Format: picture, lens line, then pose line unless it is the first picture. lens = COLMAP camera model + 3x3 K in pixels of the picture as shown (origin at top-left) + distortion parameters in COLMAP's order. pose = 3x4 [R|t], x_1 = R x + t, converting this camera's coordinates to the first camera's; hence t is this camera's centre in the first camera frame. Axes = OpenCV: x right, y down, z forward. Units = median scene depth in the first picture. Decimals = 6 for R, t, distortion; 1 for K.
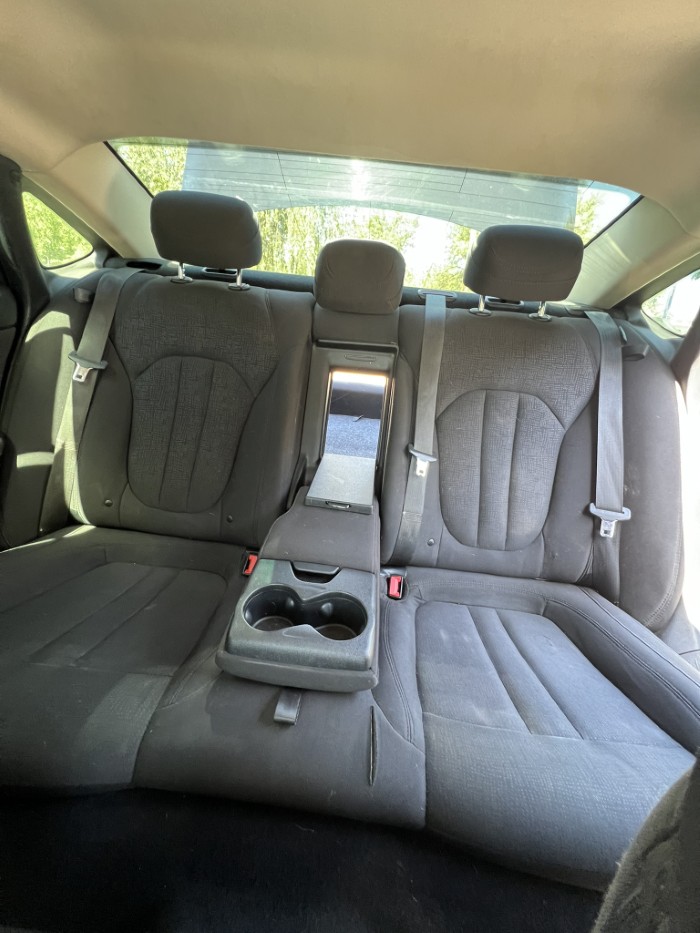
lens RADIAL K [[374.0, 0, 349.2], [0, 374.0, 465.2], [0, 0, 1]] dist [-0.002036, 0.000965]
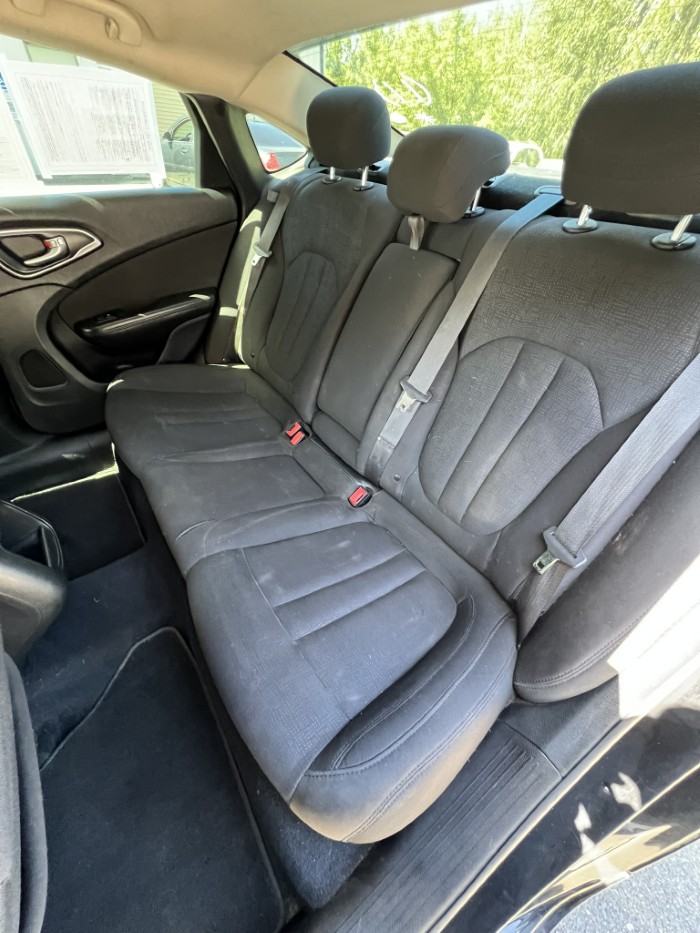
lens RADIAL K [[374.0, 0, 349.2], [0, 374.0, 464.3], [0, 0, 1]] dist [-0.002036, 0.000965]
pose [[0.648775, 0.446942, -0.615901, 0.737617], [-0.274348, 0.892297, 0.358523, -0.152567], [0.709806, -0.063629, 0.701517, 0.193347]]
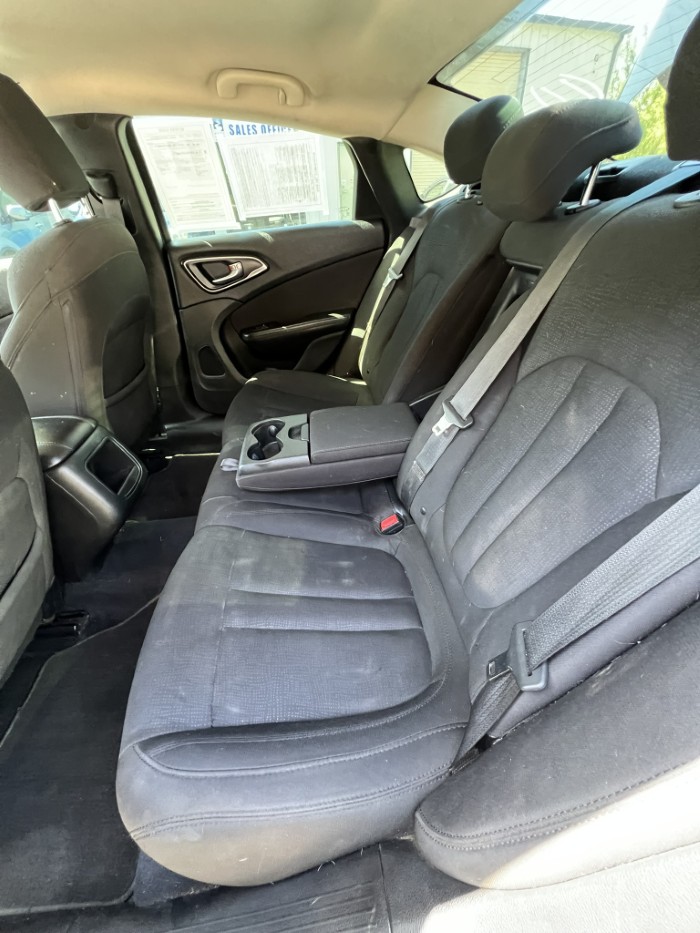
lens RADIAL K [[374.0, 0, 349.9], [0, 374.0, 464.0], [0, 0, 1]] dist [-0.002036, 0.000965]
pose [[0.165068, 0.481196, -0.860932, 0.879697], [-0.312704, 0.853405, 0.417033, -0.195348], [0.935398, 0.200378, 0.291342, 0.558206]]
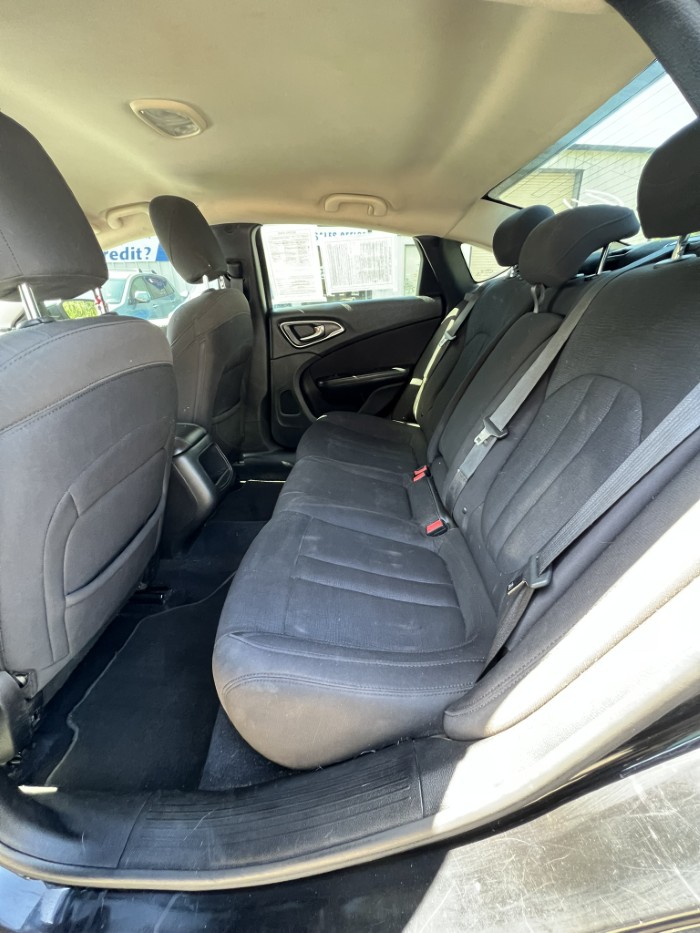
lens RADIAL K [[374.0, 0, 349.2], [0, 374.0, 463.8], [0, 0, 1]] dist [-0.002036, 0.000965]
pose [[0.014860, 0.321826, -0.946682, 1.129061], [-0.337202, 0.892936, 0.298262, -0.104840], [0.941315, 0.314791, 0.121789, 0.532548]]
